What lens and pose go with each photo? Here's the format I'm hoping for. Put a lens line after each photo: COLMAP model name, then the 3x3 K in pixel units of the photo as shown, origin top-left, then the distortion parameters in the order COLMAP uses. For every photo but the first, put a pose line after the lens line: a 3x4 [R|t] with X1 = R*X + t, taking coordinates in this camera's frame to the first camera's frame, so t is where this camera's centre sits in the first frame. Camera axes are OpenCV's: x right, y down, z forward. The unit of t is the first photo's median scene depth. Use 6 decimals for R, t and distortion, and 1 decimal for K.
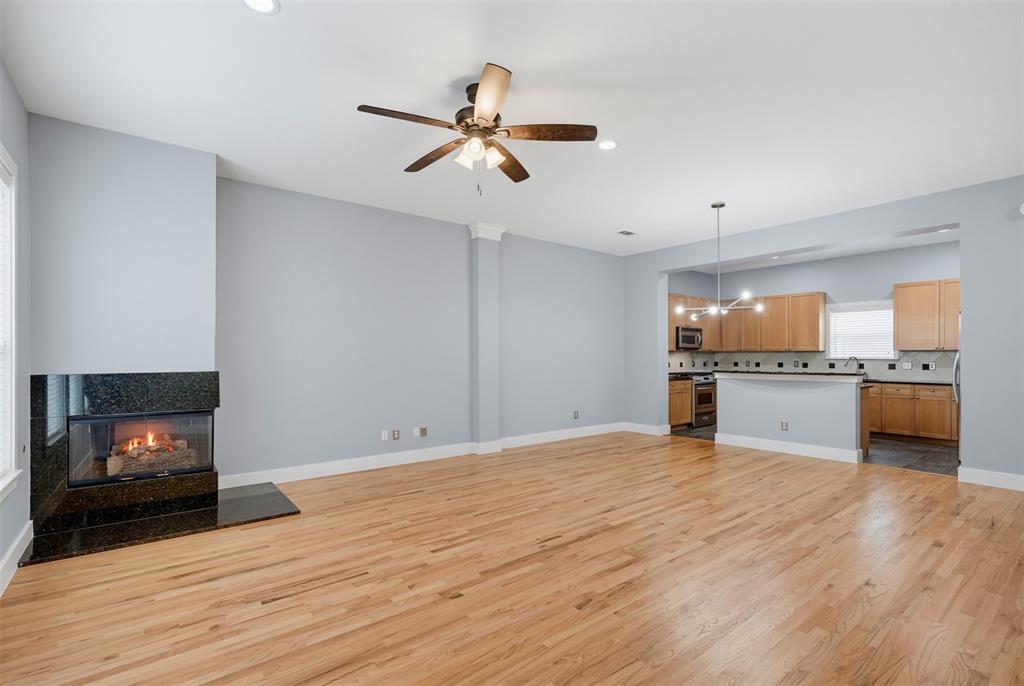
lens RADIAL K [[478.5, 0, 519.8], [0, 478.5, 352.5], [0, 0, 1]] dist [-0.002924, 0.001473]
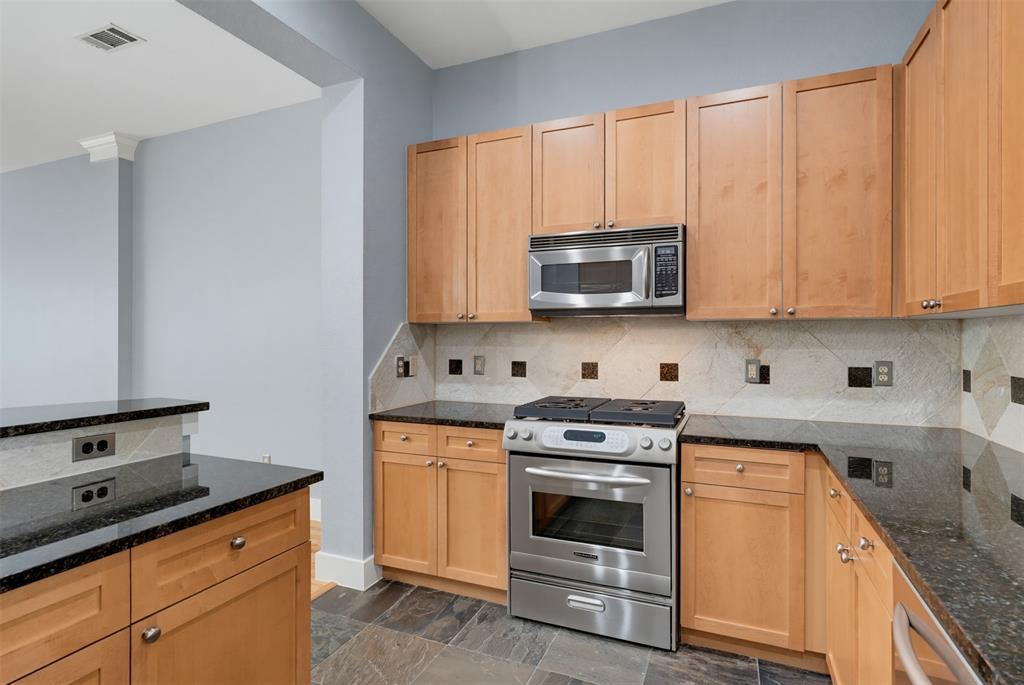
lens RADIAL K [[534.4, 0, 511.6], [0, 534.4, 335.3], [0, 0, 1]] dist [-0.008648, 0.004087]
pose [[0.460179, -0.002410, -0.887823, 0.766342], [0.009501, 0.999952, 0.002210, 0.004468], [0.887776, -0.009452, 0.460180, 1.067167]]
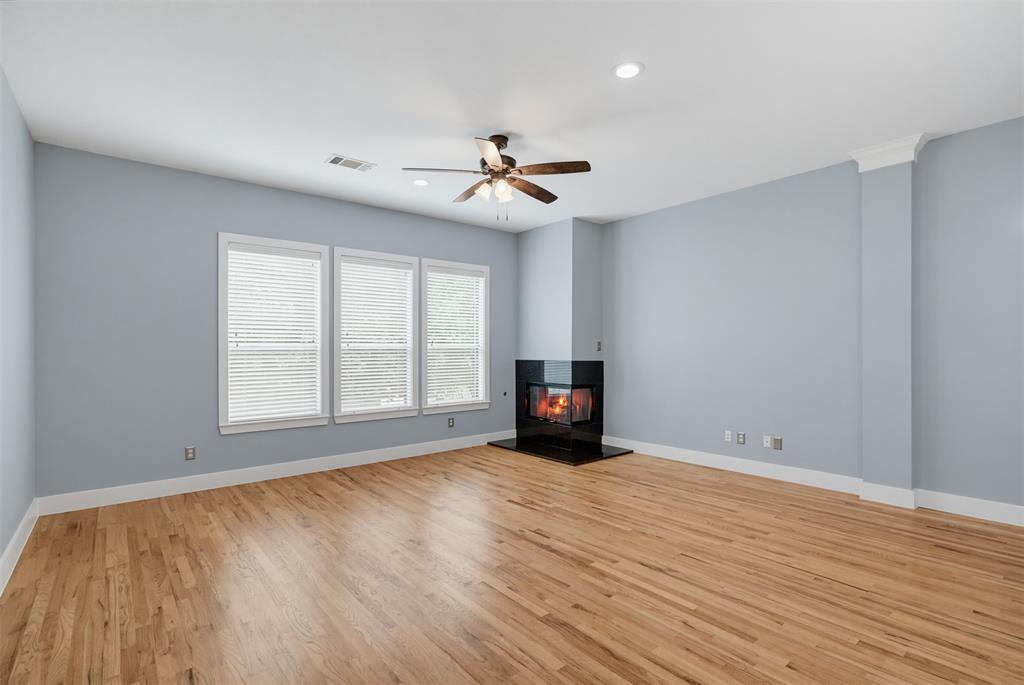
lens RADIAL K [[478.5, 0, 502.5], [0, 478.5, 357.0], [0, 0, 1]] dist [-0.002924, 0.001473]
pose [[0.006728, 0.013578, -0.999885, 0.521258], [0.010895, 0.999847, 0.013650, 0.000818], [0.999918, -0.010986, 0.006579, 0.448306]]
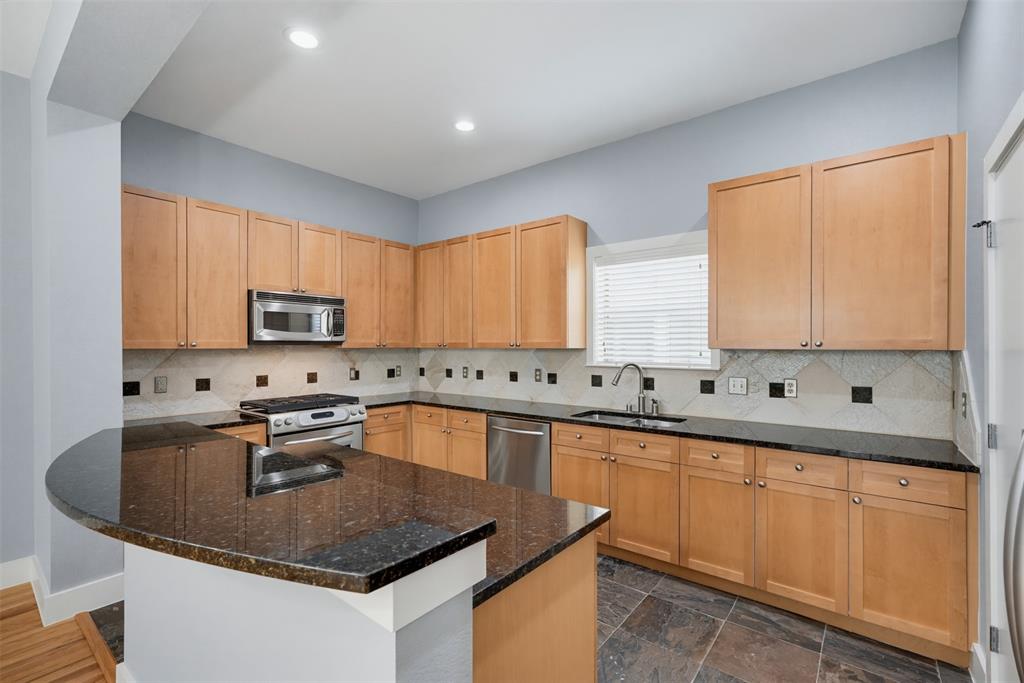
lens RADIAL K [[460.9, 0, 516.4], [0, 460.9, 345.3], [0, 0, 1]] dist [-0.012167, 0.006495]
pose [[0.973300, -0.002465, 0.229523, 0.581427], [0.000698, 0.999969, 0.007781, -0.012154], [-0.229535, -0.007413, 0.973272, 0.716992]]
